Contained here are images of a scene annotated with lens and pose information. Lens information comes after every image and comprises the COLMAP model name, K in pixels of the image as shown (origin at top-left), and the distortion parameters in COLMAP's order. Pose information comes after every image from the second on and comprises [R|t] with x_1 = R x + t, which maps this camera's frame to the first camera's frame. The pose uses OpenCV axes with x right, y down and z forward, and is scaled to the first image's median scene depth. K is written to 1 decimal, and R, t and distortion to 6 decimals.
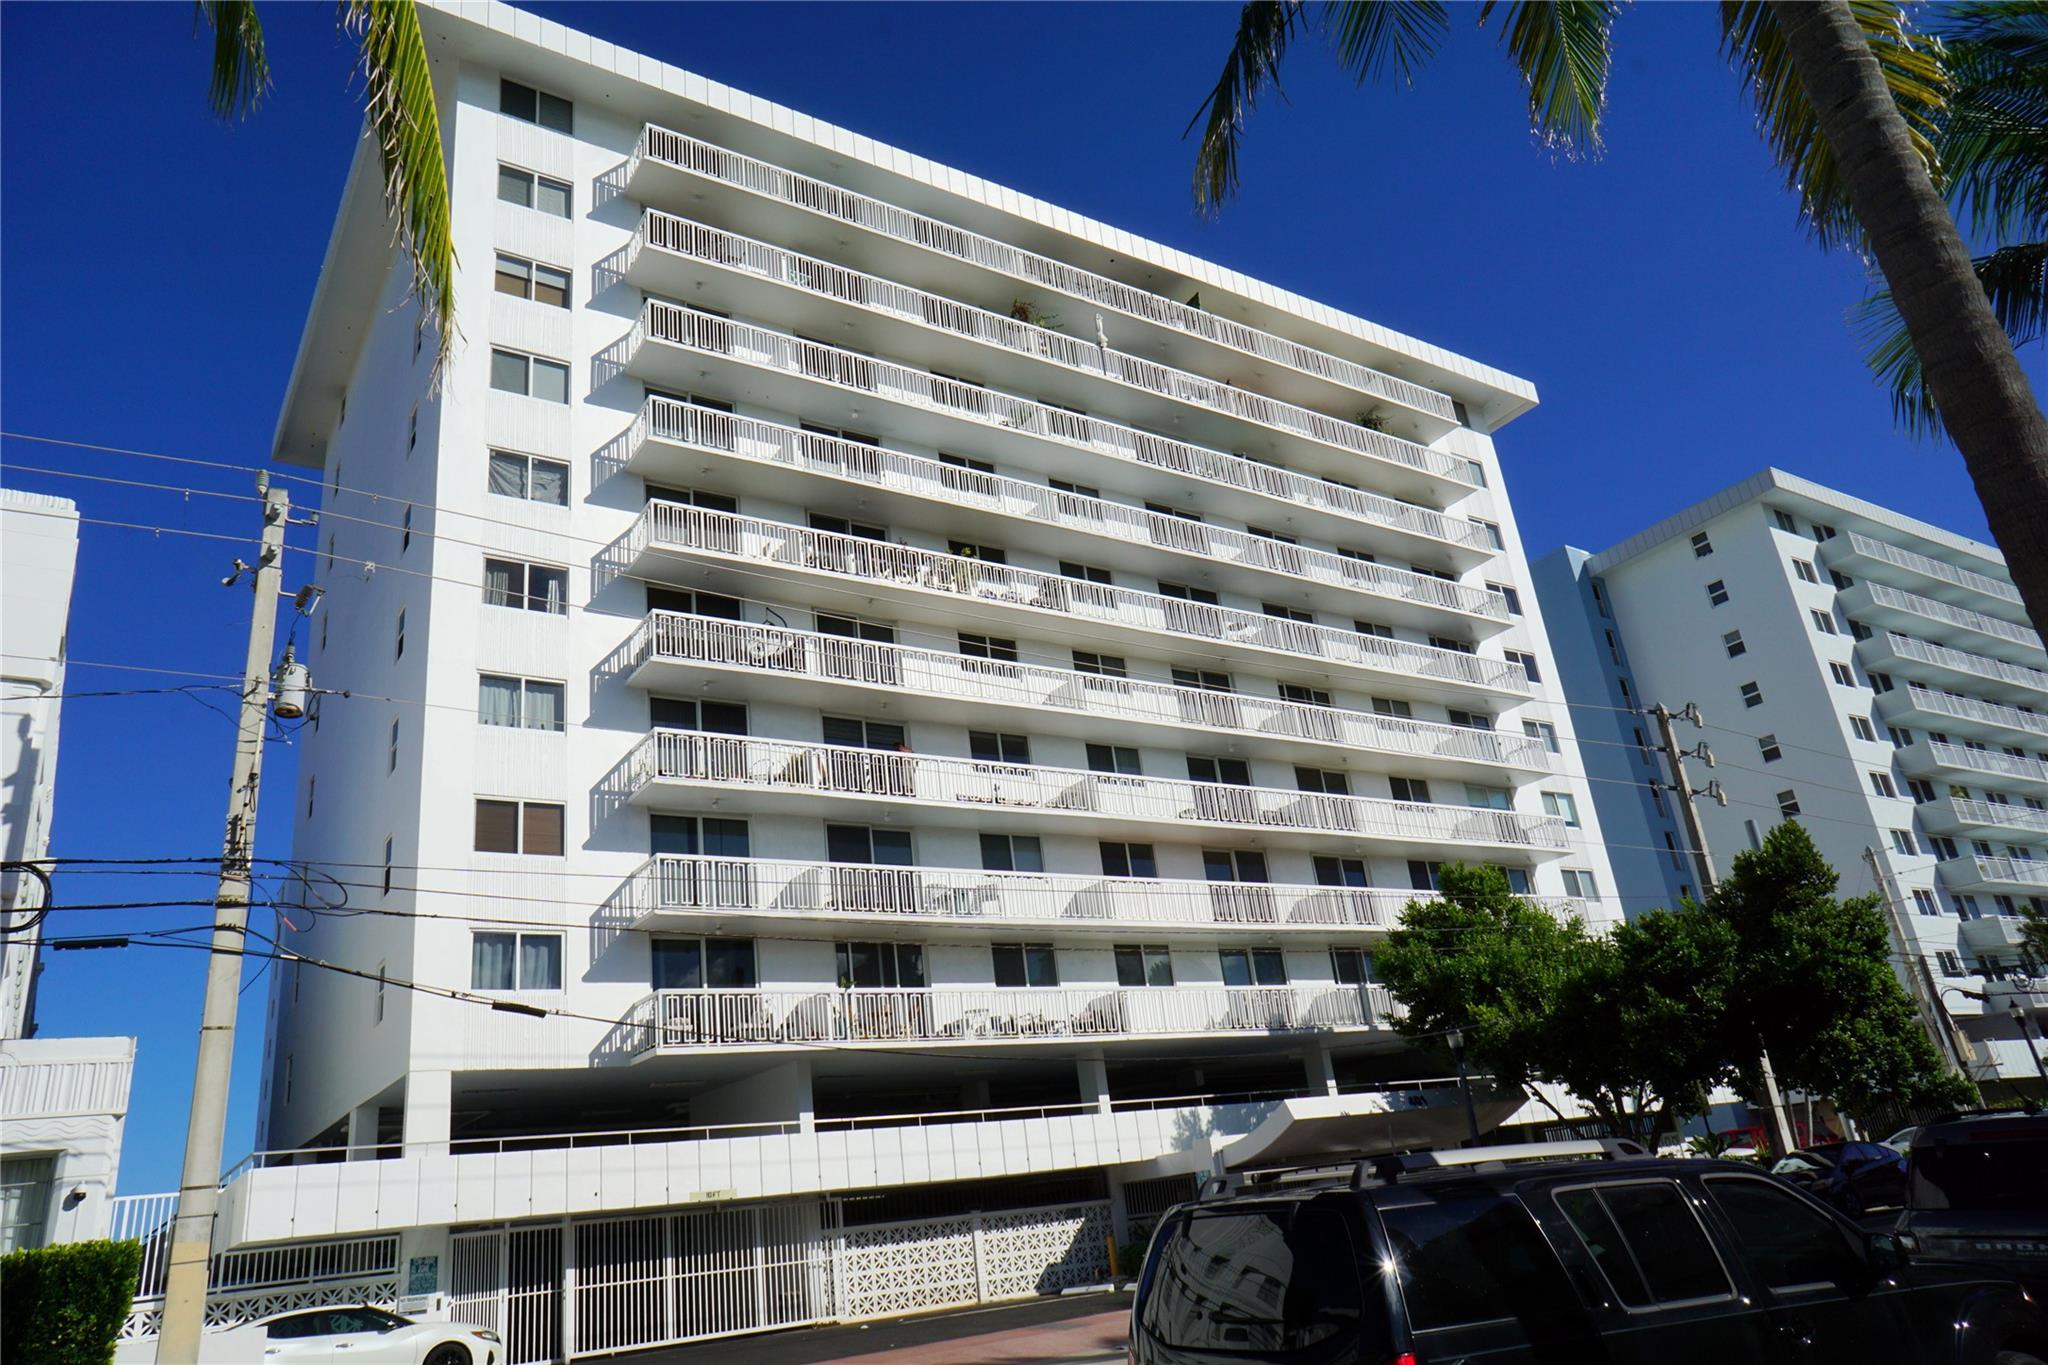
lens RADIAL K [[1386.7, 0, 970.0], [0, 1386.7, 699.5], [0, 0, 1]] dist [0.051454, -0.000149]
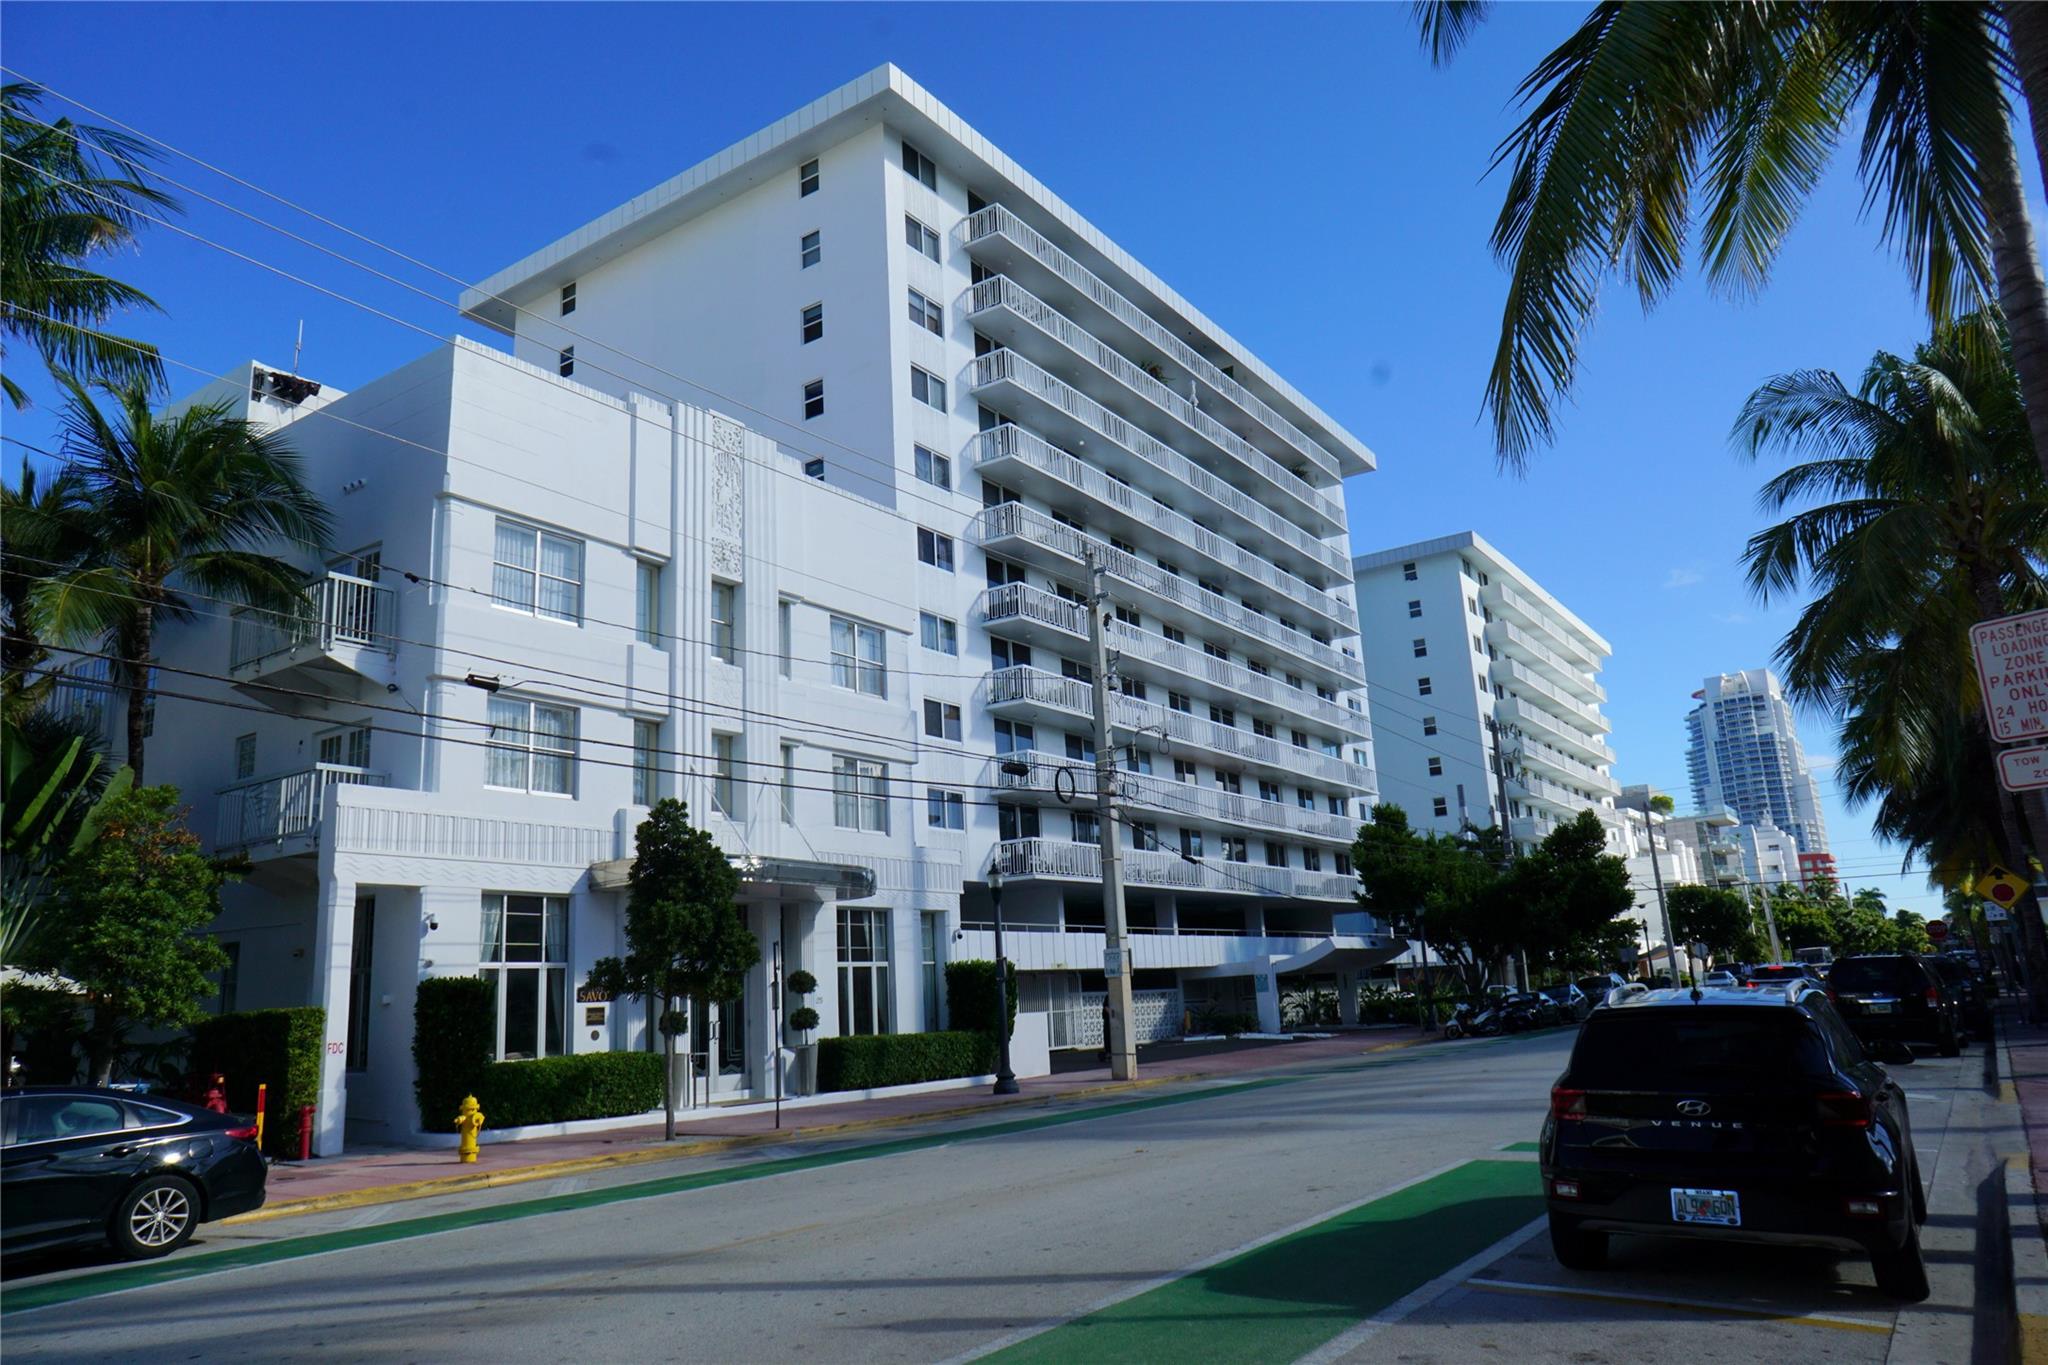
lens RADIAL K [[1391.6, 0, 1020.6], [0, 1391.6, 642.3], [0, 0, 1]] dist [0.002775, 0.000295]
pose [[0.918076, 0.155806, 0.364500, -0.691035], [-0.184576, 0.981777, 0.045234, -0.061657], [-0.350810, -0.108806, 0.930104, -0.348974]]
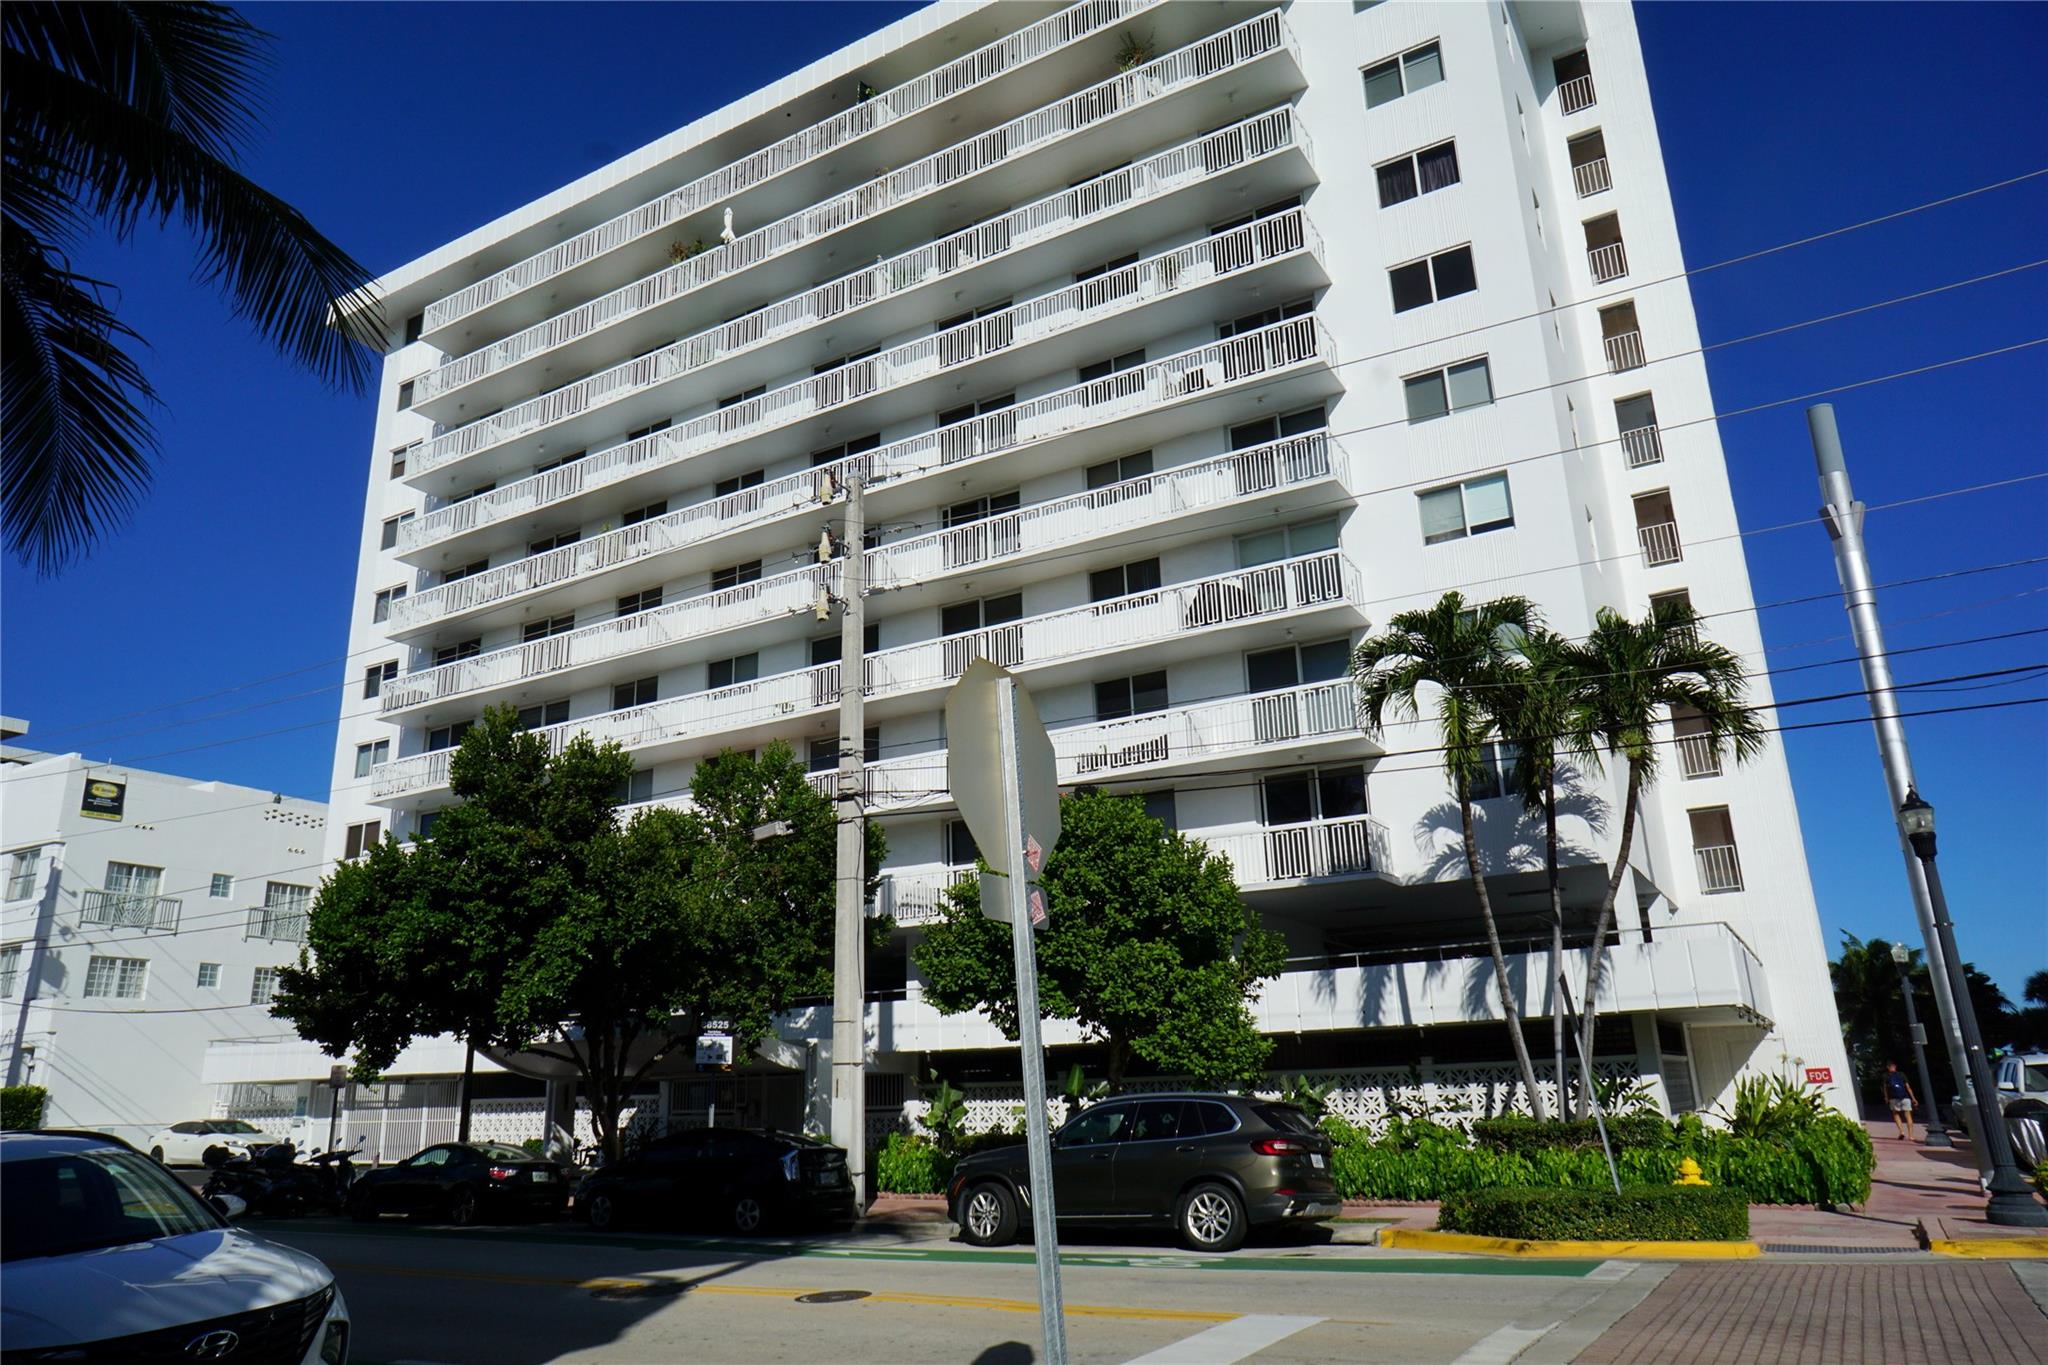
lens RADIAL K [[1346.1, 0, 1024.0], [0, 1346.1, 682.5], [0, 0, 1]] dist [0.005282, 0.000053]
pose [[0.460520, -0.162132, -0.872717, 1.228695], [0.302981, 0.952842, -0.017138, 0.153315], [0.834340, -0.256524, 0.487926, 0.804805]]
